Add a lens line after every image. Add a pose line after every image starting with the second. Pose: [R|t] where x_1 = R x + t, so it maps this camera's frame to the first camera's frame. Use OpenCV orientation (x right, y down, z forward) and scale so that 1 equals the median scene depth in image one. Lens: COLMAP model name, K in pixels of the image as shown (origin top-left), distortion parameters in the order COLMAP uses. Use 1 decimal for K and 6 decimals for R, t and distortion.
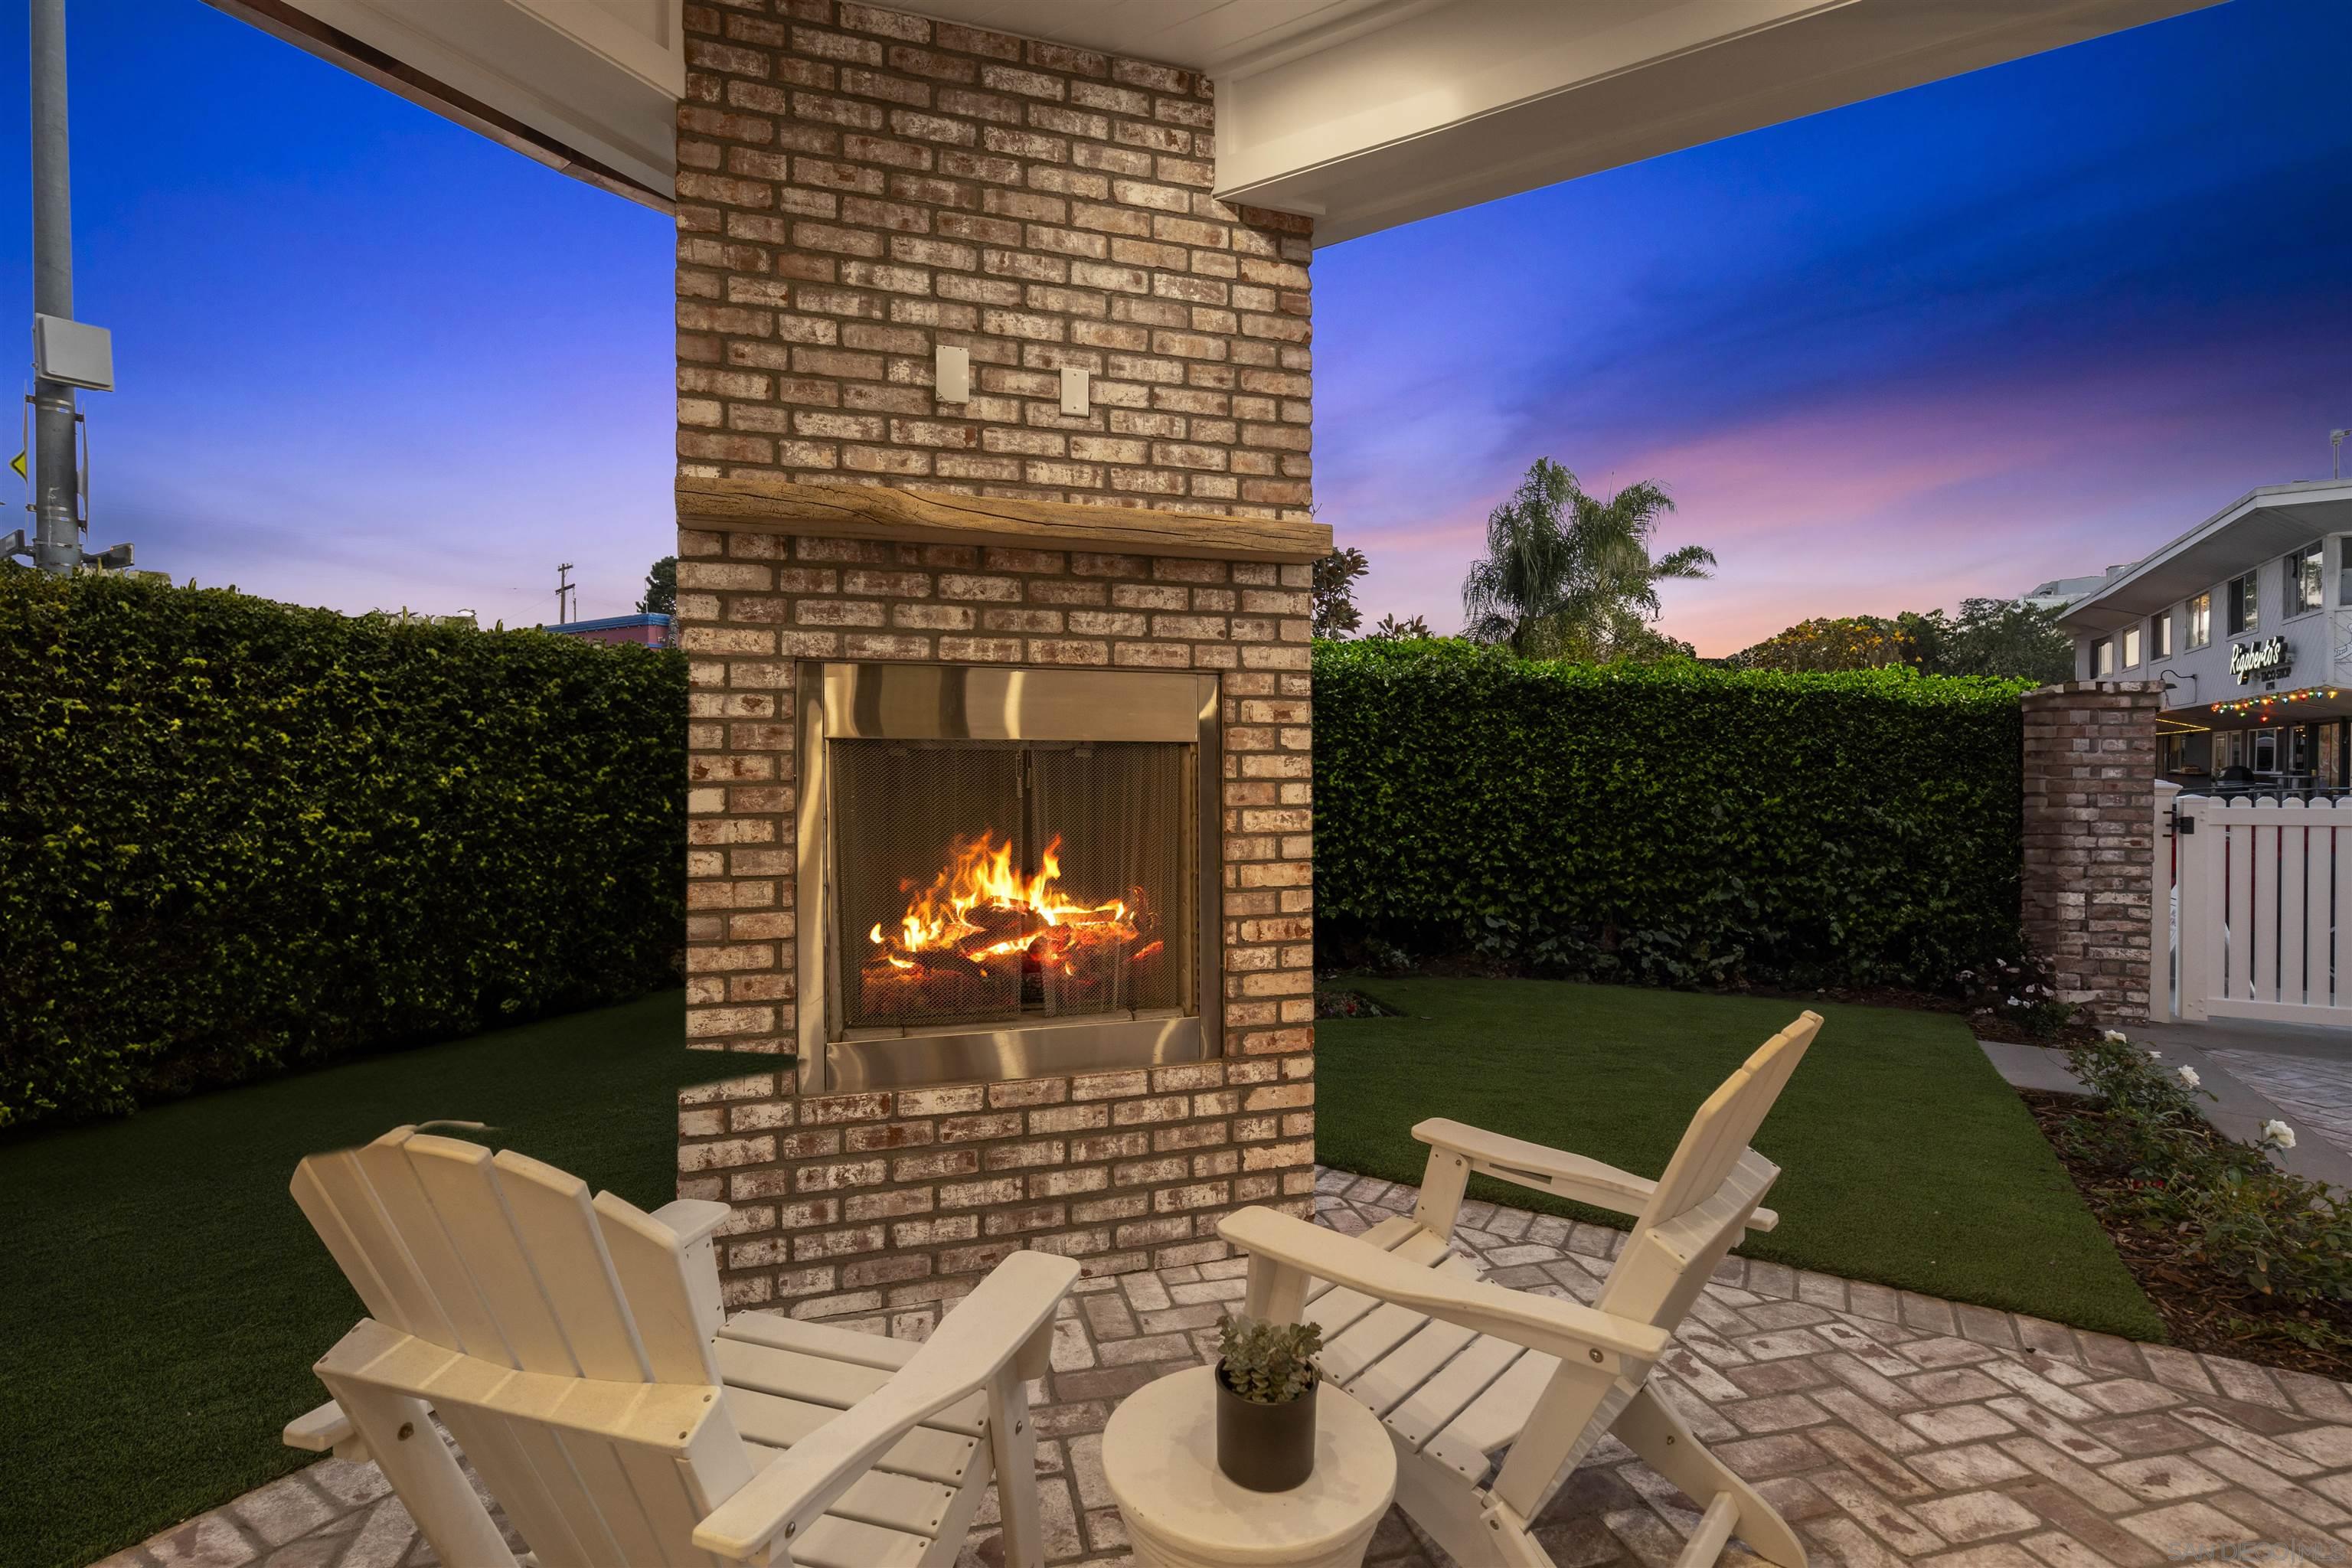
lens RADIAL K [[1065.8, 0, 1173.9], [0, 1065.8, 768.9], [0, 0, 1]] dist [-0.009653, 0.006006]
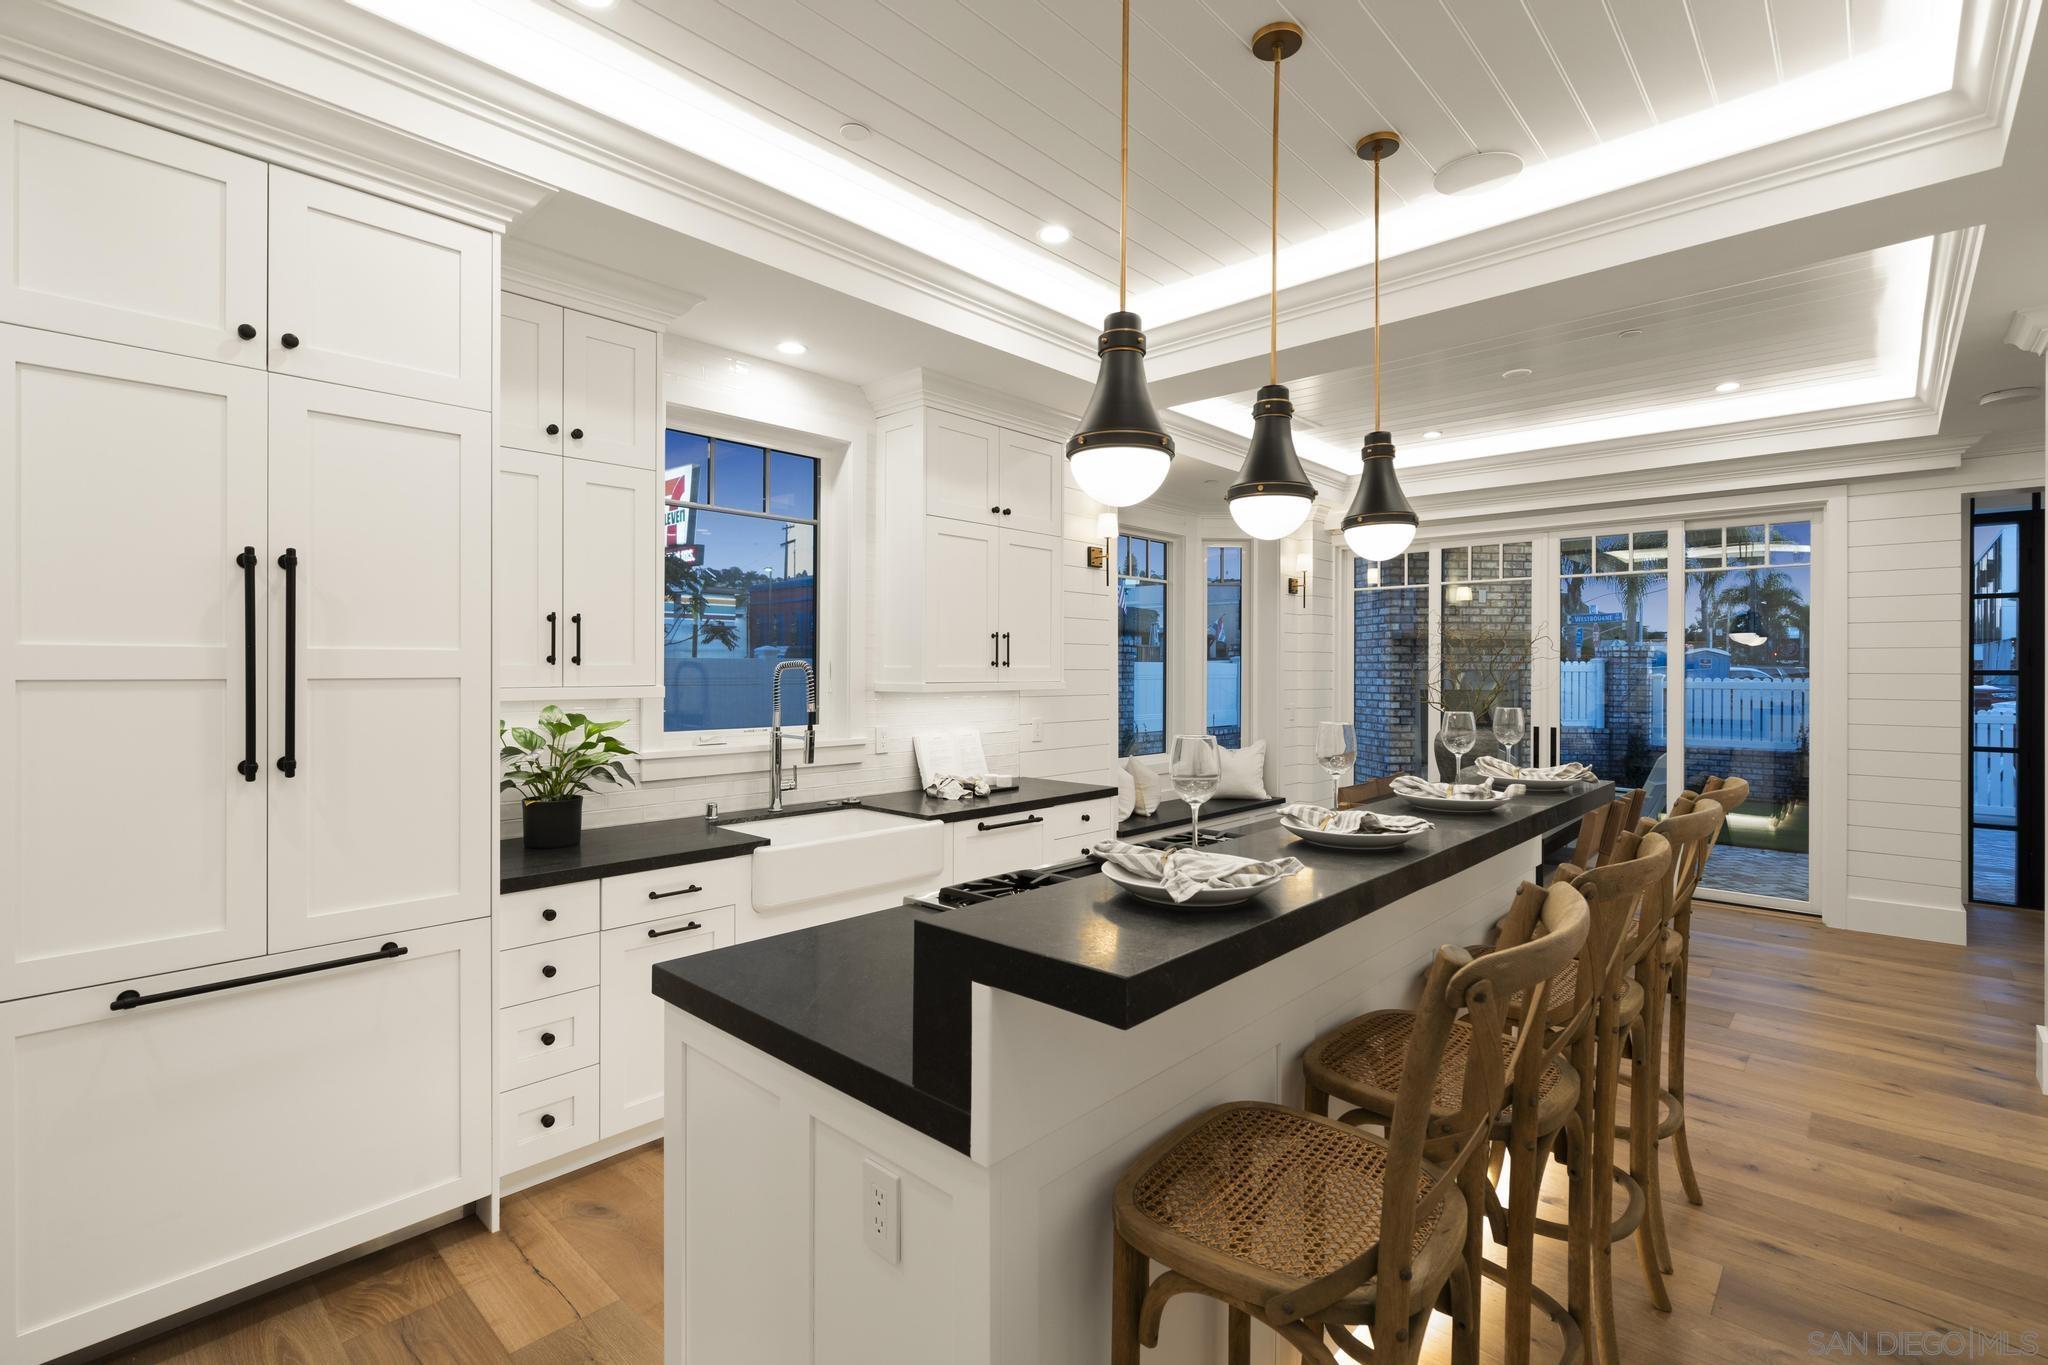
lens RADIAL K [[928.1, 0, 1022.2], [0, 928.1, 669.3], [0, 0, 1]] dist [-0.009653, 0.006006]
pose [[0.978846, 0.005554, -0.204521, -1.015680], [-0.006873, 0.999960, -0.005739, -0.070555], [0.204481, 0.007024, 0.978845, -2.529030]]
